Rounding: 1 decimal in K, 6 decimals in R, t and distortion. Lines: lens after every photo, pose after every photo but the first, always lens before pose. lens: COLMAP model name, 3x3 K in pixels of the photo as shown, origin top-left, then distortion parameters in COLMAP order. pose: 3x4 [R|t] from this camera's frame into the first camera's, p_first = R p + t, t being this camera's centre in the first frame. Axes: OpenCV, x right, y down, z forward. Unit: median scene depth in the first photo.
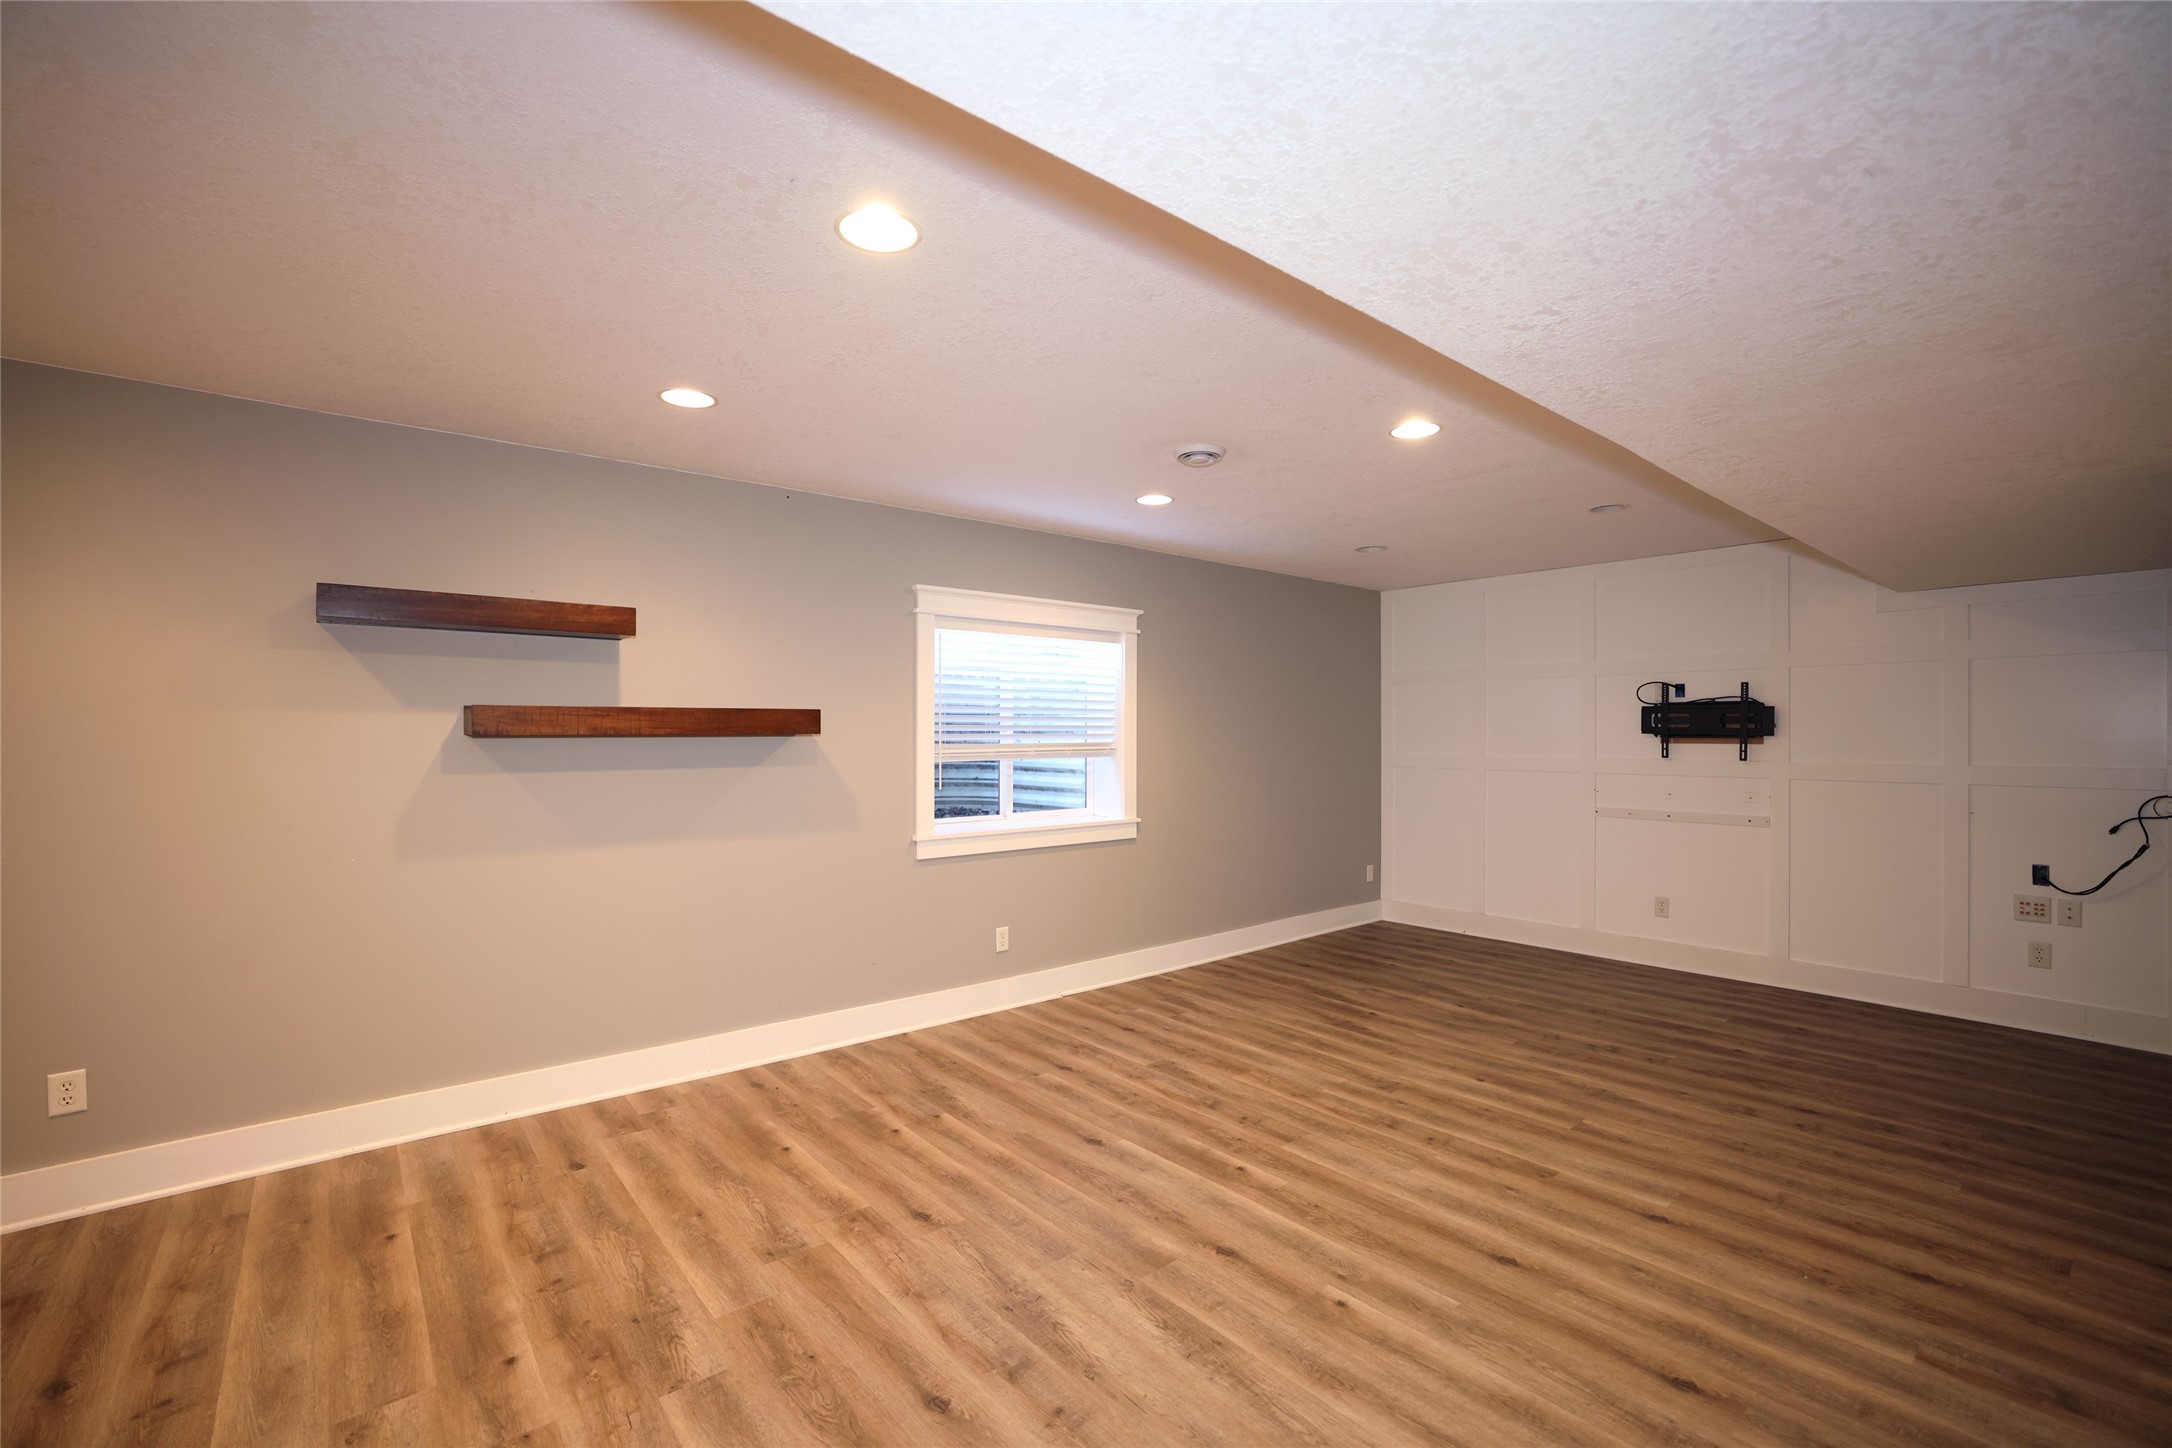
lens RADIAL K [[930.3, 0, 1065.0], [0, 930.3, 729.0], [0, 0, 1]] dist [-0.039987, 0.014784]
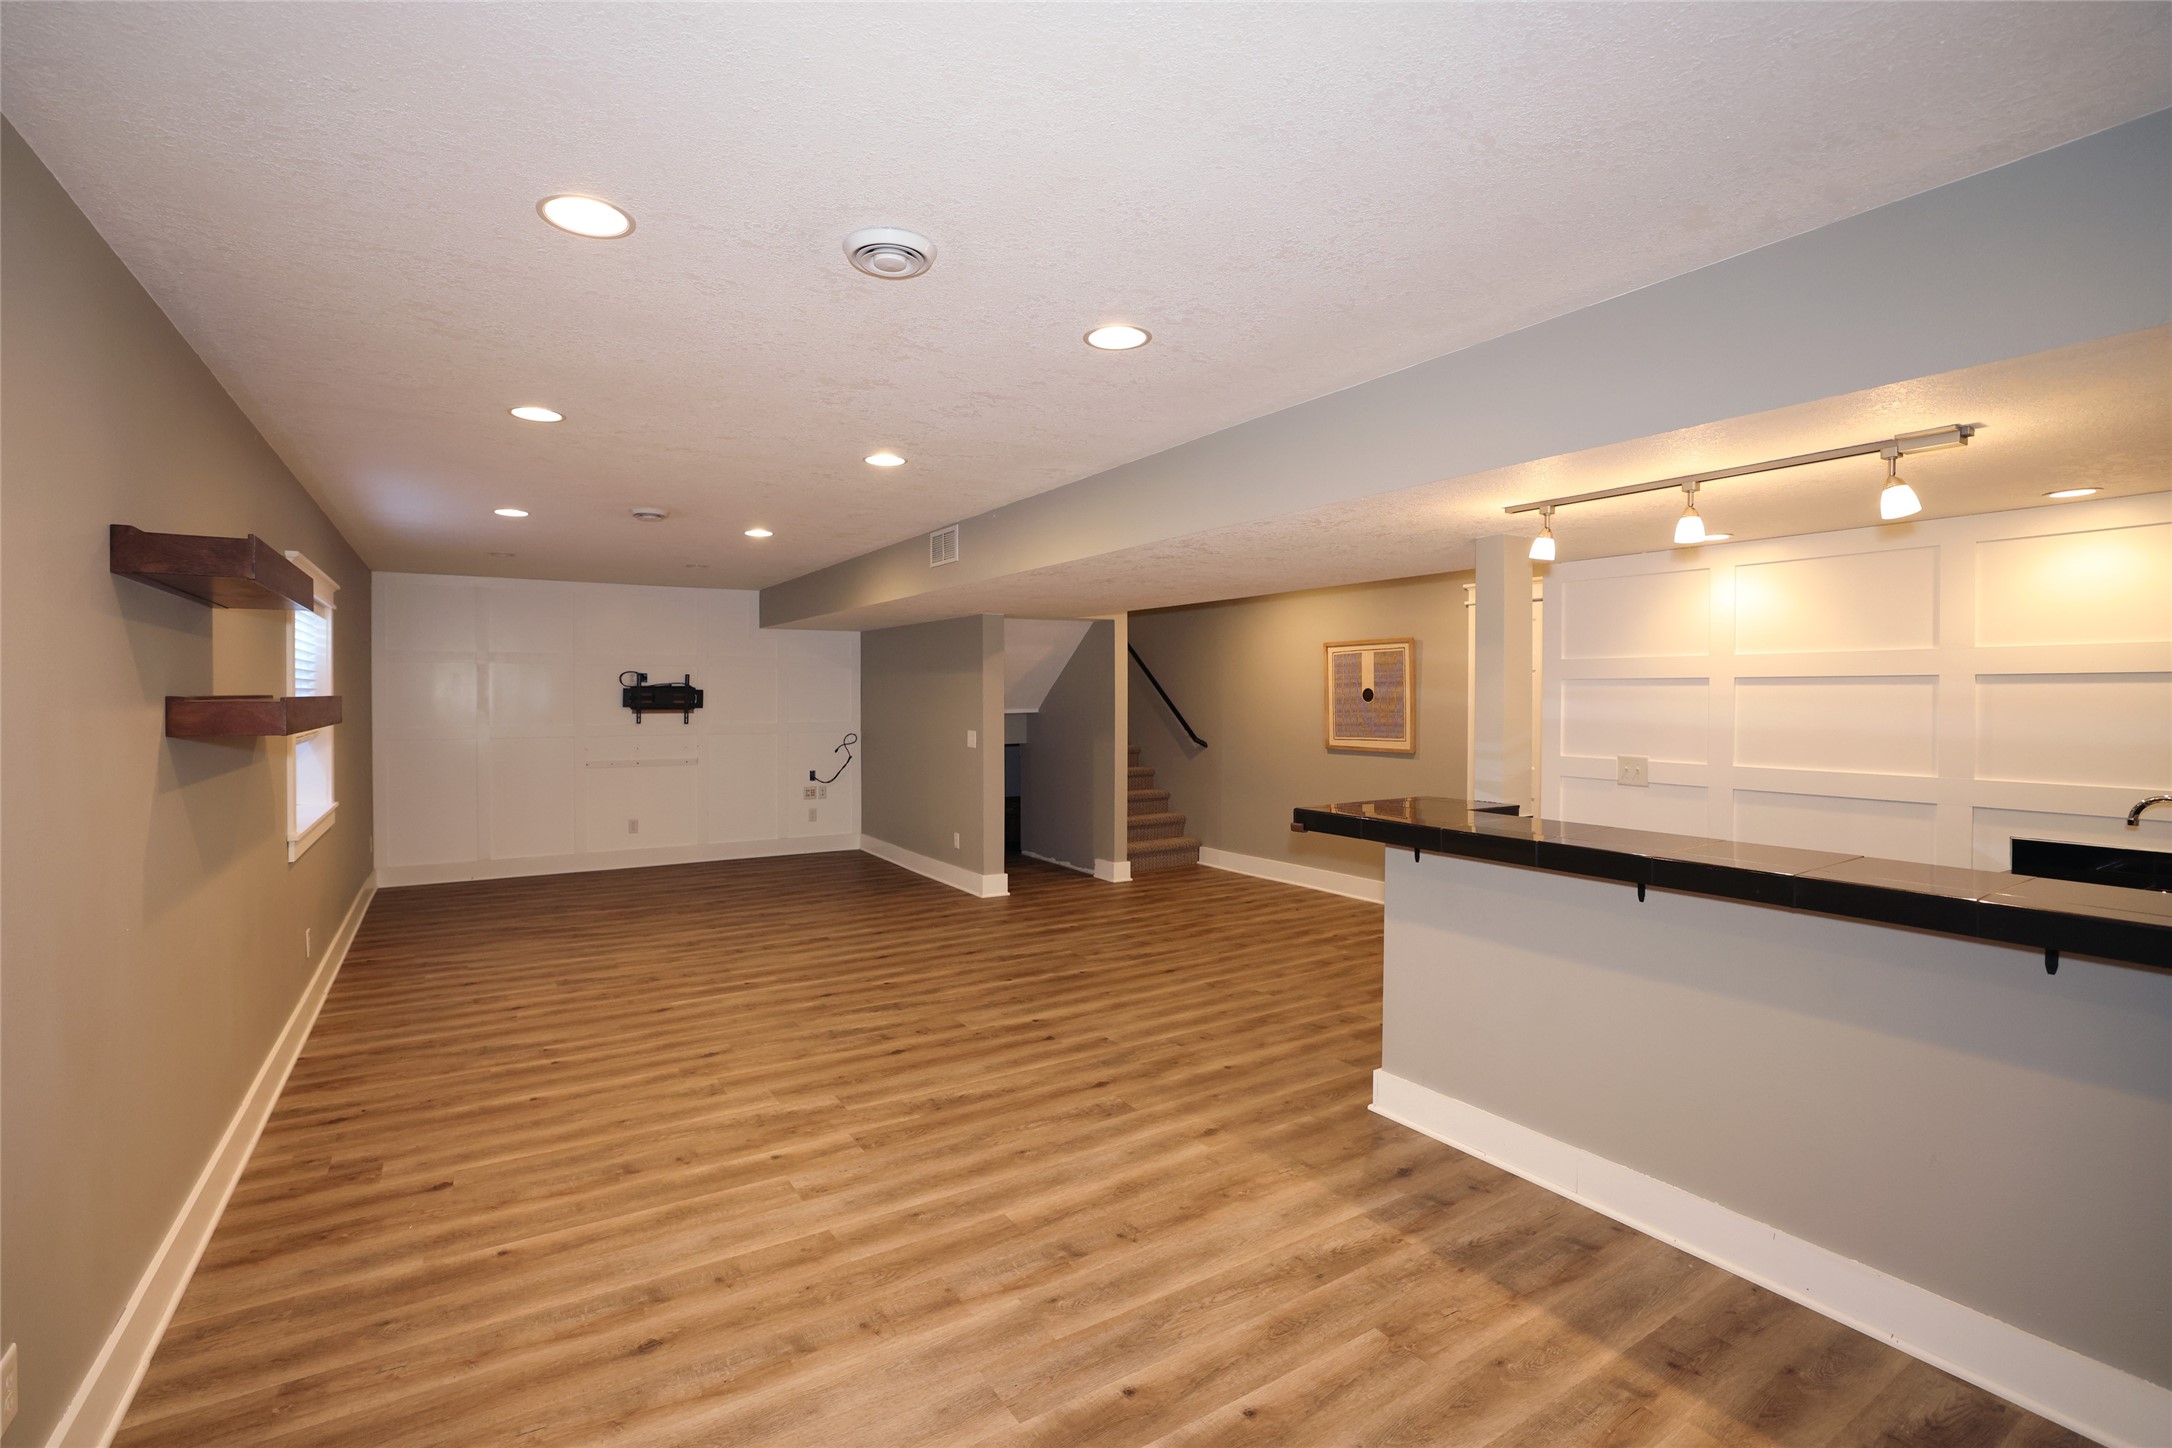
lens RADIAL K [[939.5, 0, 1047.1], [0, 939.5, 722.3], [0, 0, 1]] dist [-0.027701, 0.015427]
pose [[0.150120, -0.026874, 0.988303, -0.989523], [-0.006218, 0.999585, 0.028125, -0.023010], [-0.988648, -0.010368, 0.149890, 0.173903]]
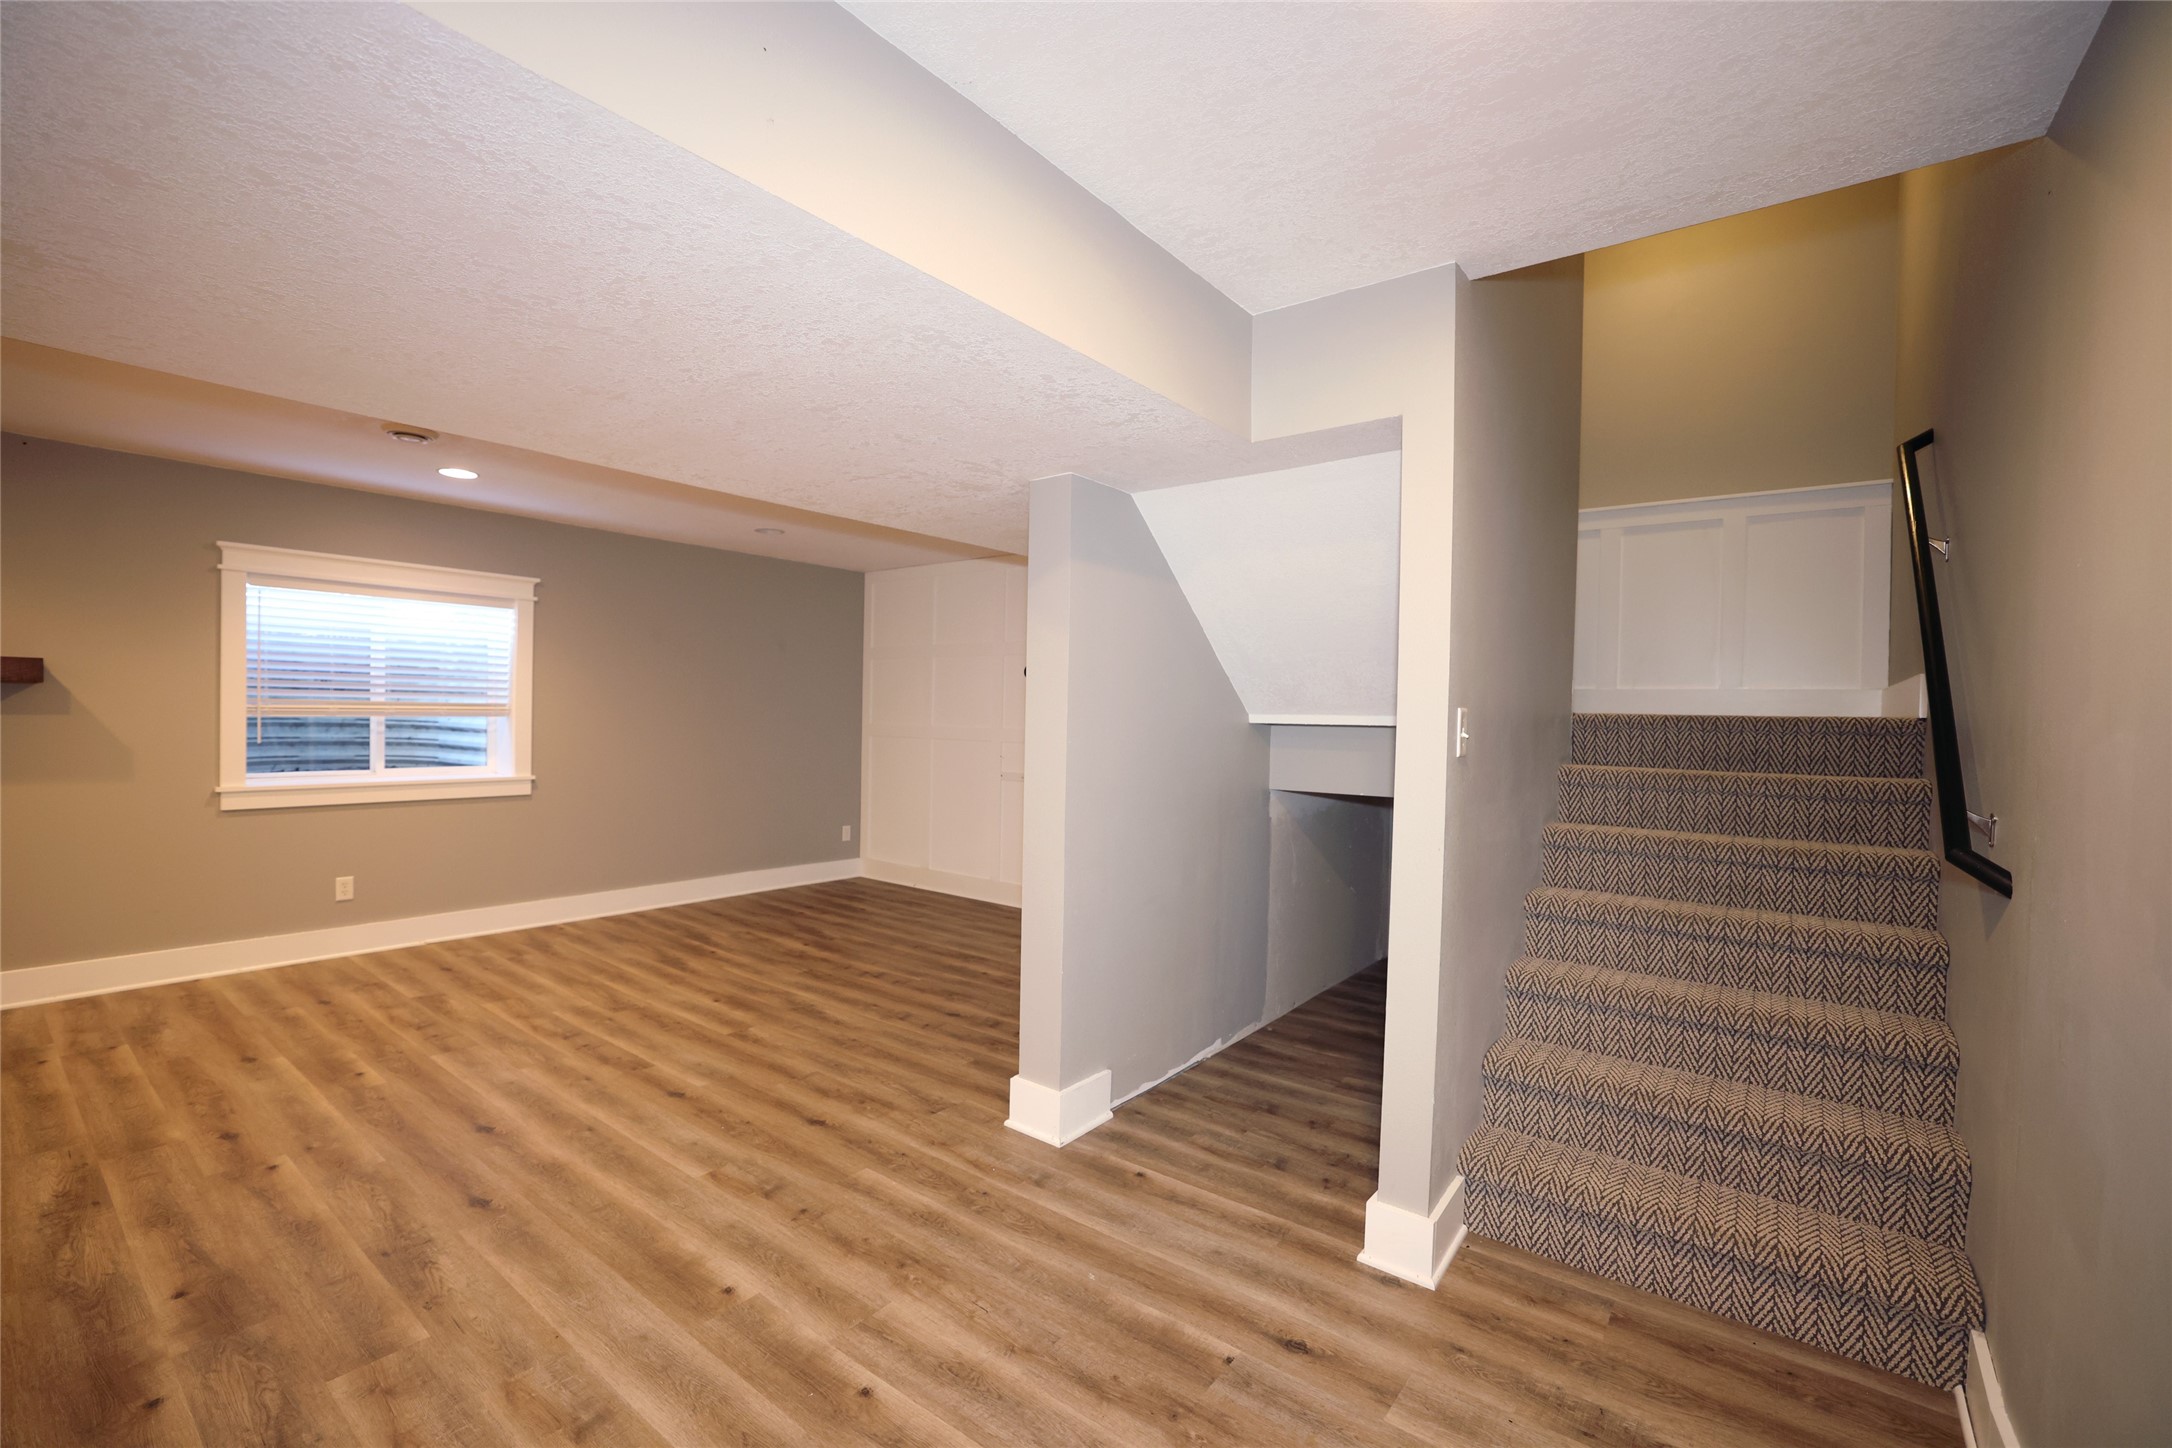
lens RADIAL K [[939.5, 0, 1047.1], [0, 939.5, 722.3], [0, 0, 1]] dist [-0.027701, 0.015427]
pose [[0.980254, 0.018845, 0.196842, 0.576269], [-0.022178, 0.999645, 0.014744, 0.008652], [-0.196495, -0.018818, 0.980324, -0.198929]]
